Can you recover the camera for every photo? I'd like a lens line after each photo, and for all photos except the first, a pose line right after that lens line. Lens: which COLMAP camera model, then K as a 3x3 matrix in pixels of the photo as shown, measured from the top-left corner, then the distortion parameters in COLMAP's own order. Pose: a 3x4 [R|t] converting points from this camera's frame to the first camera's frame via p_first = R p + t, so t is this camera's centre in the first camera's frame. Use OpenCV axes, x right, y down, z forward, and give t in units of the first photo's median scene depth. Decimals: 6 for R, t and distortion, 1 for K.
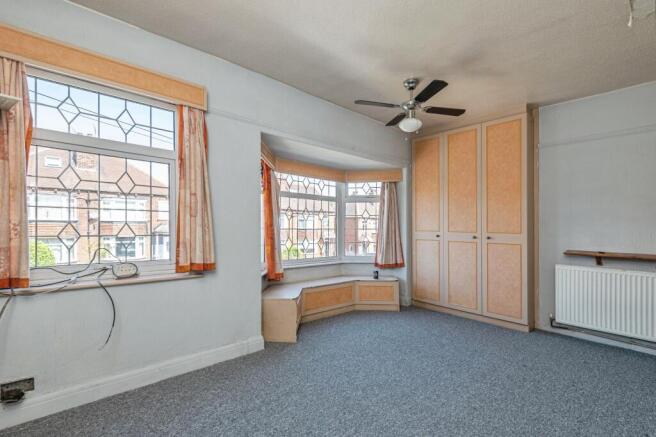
lens RADIAL K [[304.4, 0, 327.2], [0, 304.4, 222.8], [0, 0, 1]] dist [0.048188, -0.018772]
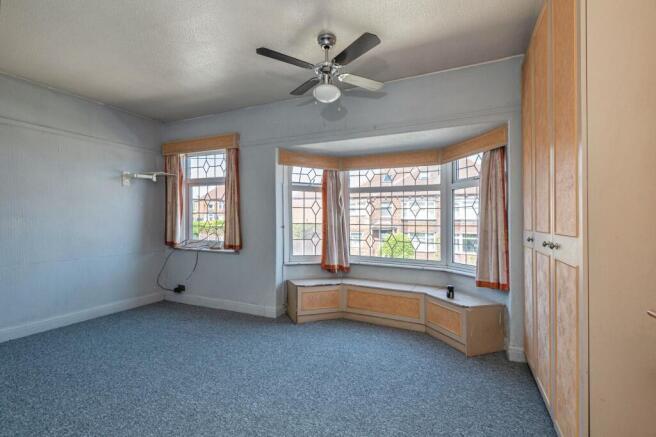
lens RADIAL K [[304.4, 0, 327.2], [0, 304.4, 222.8], [0, 0, 1]] dist [0.048188, -0.018772]
pose [[0.374003, -0.001808, -0.927426, 0.779712], [0.005447, 0.999985, 0.000247, 0.014067], [0.927411, -0.005144, 0.374007, 0.541862]]
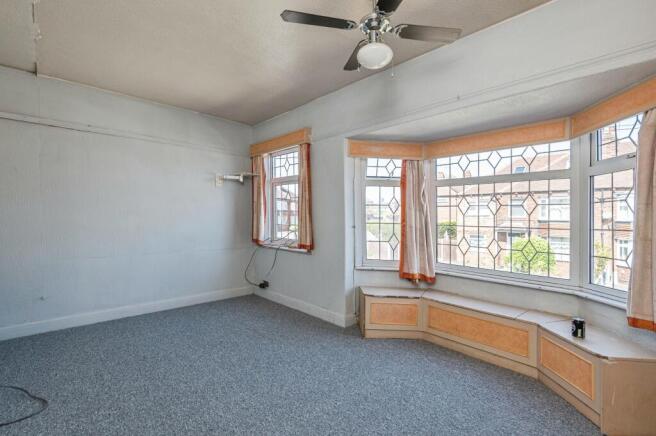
lens RADIAL K [[305.5, 0, 327.3], [0, 305.5, 223.9], [0, 0, 1]] dist [0.050513, -0.028158]
pose [[0.012252, 0.004844, -0.999913, 0.696731], [-0.006783, 0.999966, 0.004761, 0.014921], [0.999902, 0.006724, 0.012285, 0.686394]]
